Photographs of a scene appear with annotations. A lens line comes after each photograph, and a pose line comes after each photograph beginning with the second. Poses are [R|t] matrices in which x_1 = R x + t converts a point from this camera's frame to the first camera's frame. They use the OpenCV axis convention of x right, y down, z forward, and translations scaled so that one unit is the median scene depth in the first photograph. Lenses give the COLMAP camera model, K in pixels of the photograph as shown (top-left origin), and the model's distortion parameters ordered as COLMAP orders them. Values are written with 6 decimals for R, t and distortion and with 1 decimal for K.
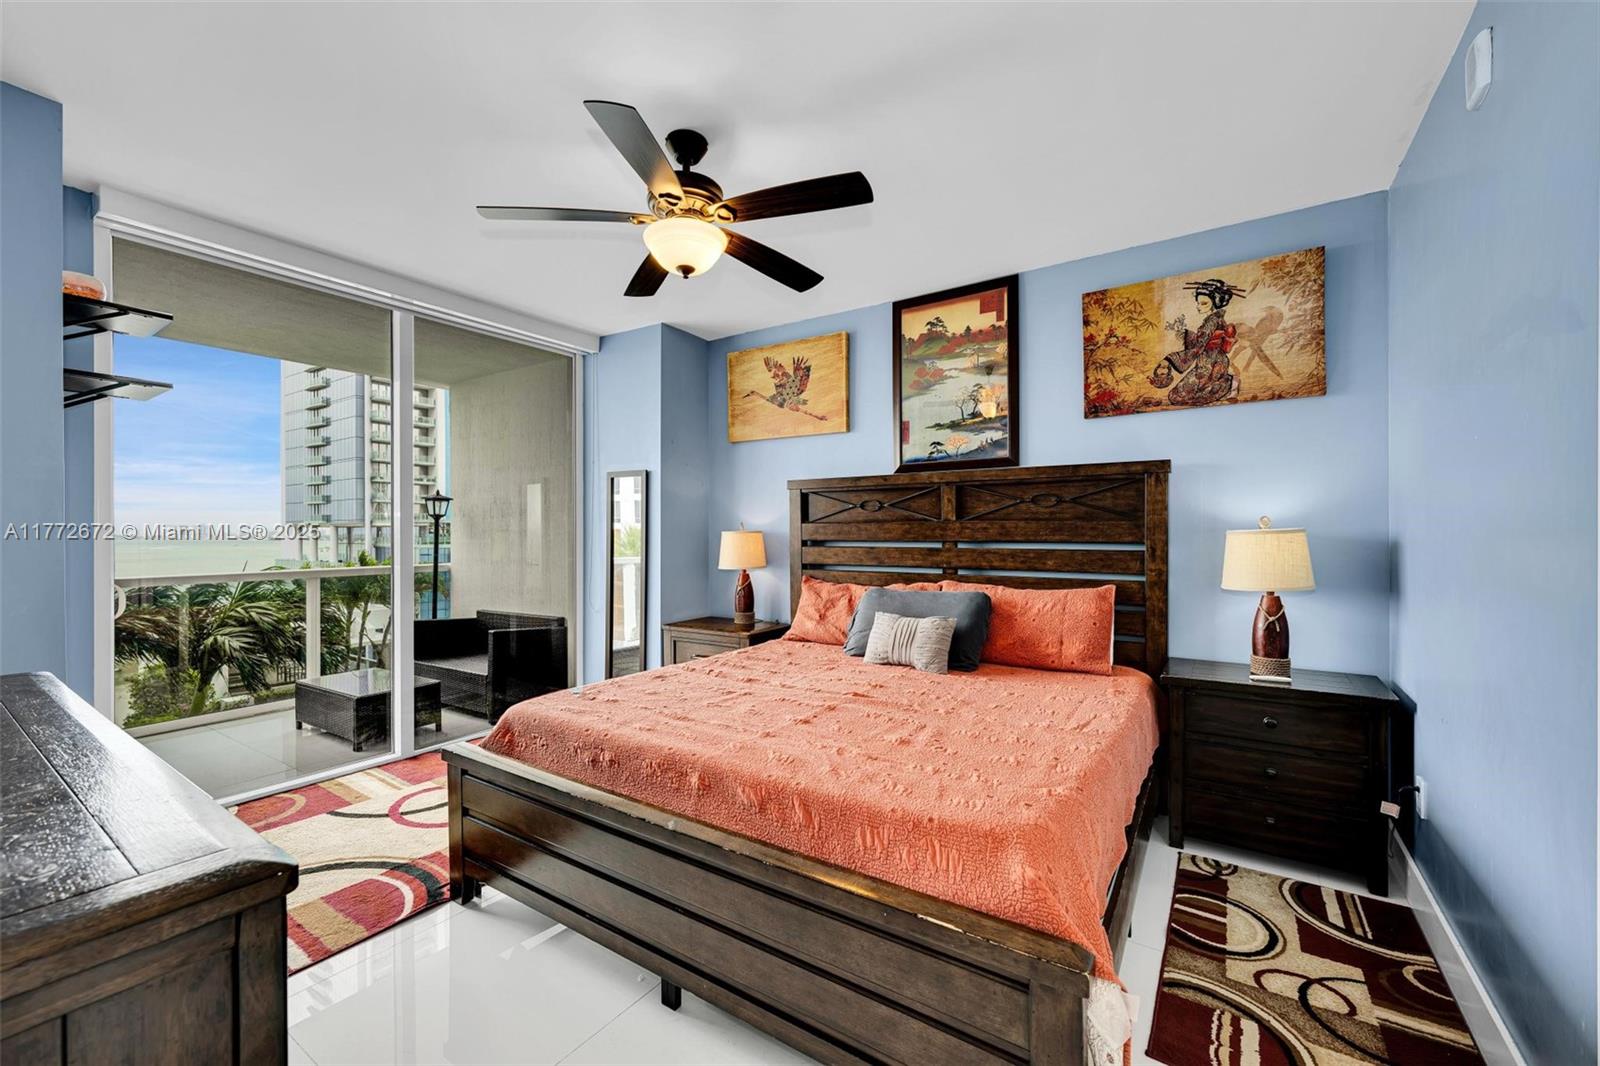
lens RADIAL K [[642.2, 0, 796.3], [0, 642.2, 534.1], [0, 0, 1]] dist [-0.000496, 0.000079]
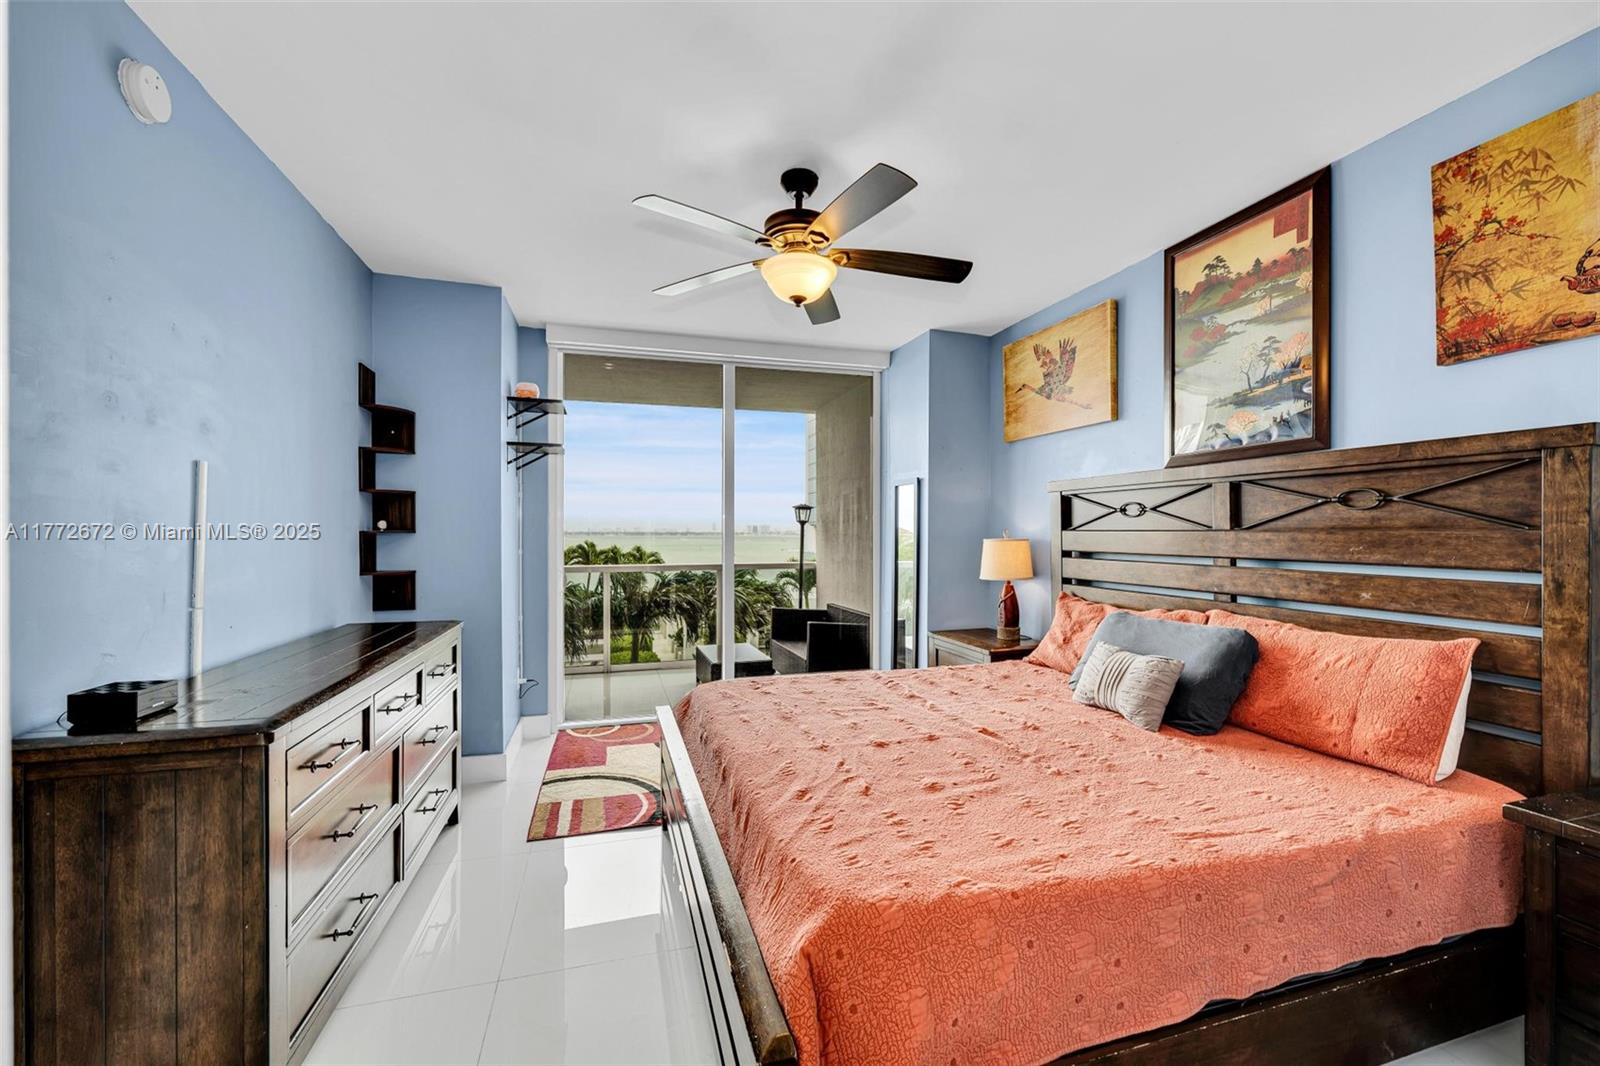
lens RADIAL K [[652.0, 0, 801.4], [0, 652.0, 531.2], [0, 0, 1]] dist [0.000316, 0.000285]
pose [[0.765935, 0.001874, -0.642915, 0.381745], [-0.002535, 0.999997, -0.000106, -0.018825], [0.642913, 0.001711, 0.765938, 0.122408]]
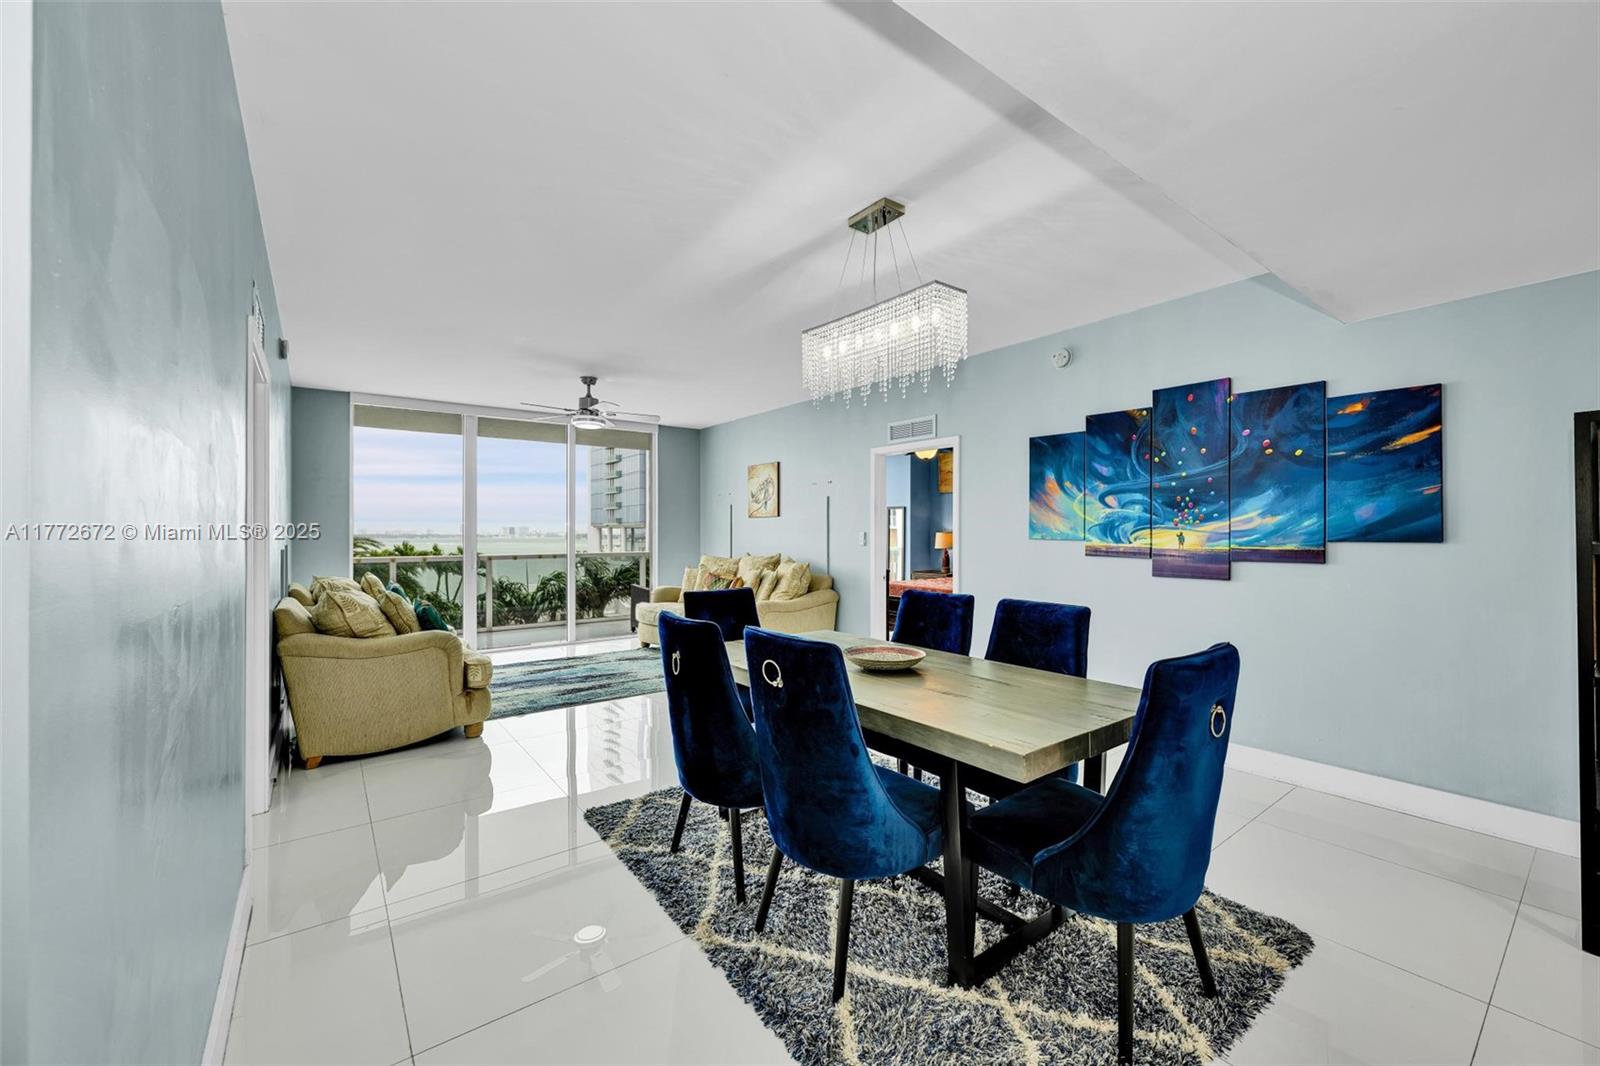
lens RADIAL K [[637.9, 0, 800.0], [0, 637.9, 533.0], [0, 0, 1]] dist [-0.010802, -0.000161]
pose [[0.944138, -0.000826, -0.329549, 0.236795], [0.000778, 1.000000, -0.000277, -0.001680], [0.329549, 0.000005, 0.944138, -1.780711]]
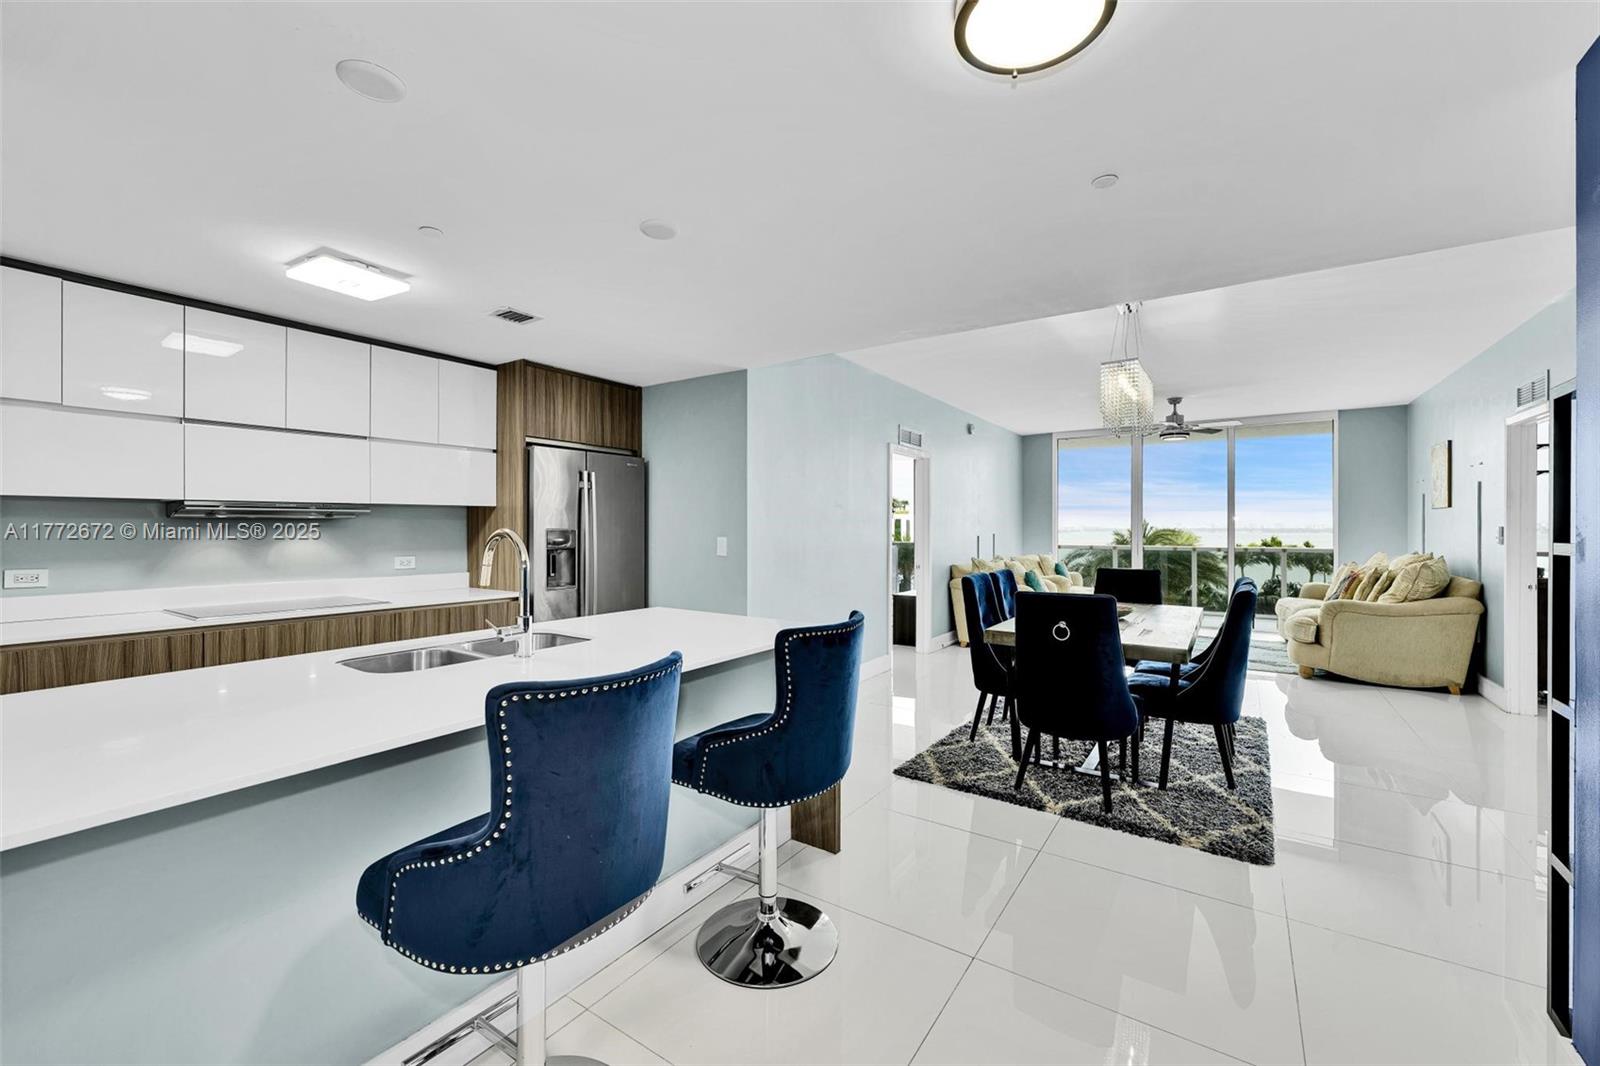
lens RADIAL K [[652.0, 0, 801.4], [0, 652.0, 531.2], [0, 0, 1]] dist [0.000316, 0.000285]
pose [[0.006015, 0.007962, -0.999950, 1.292171], [-0.000463, 0.999968, 0.007959, -0.005828], [0.999982, 0.000415, 0.006018, -1.570518]]
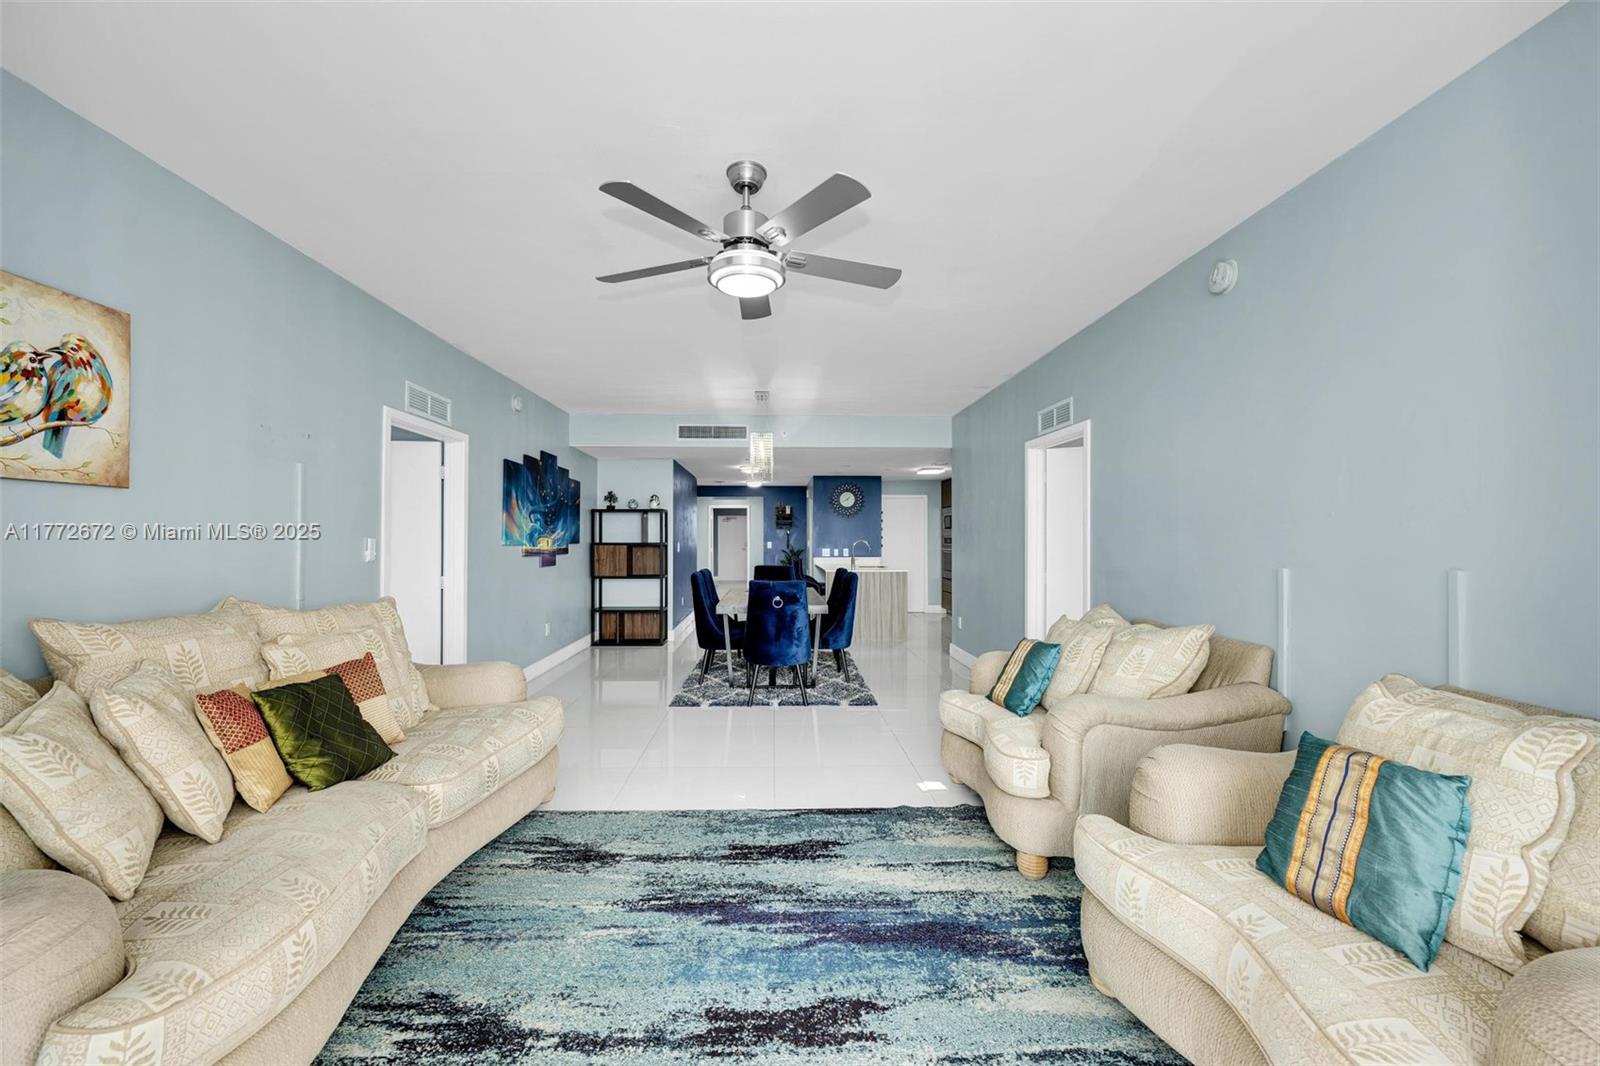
lens RADIAL K [[642.2, 0, 796.3], [0, 642.2, 534.1], [0, 0, 1]] dist [-0.000496, 0.000079]
pose [[-0.586211, 0.006570, 0.810132, -1.563617], [-0.000094, 0.999967, -0.008177, -0.003349], [-0.810158, -0.004870, -0.586191, 0.110221]]
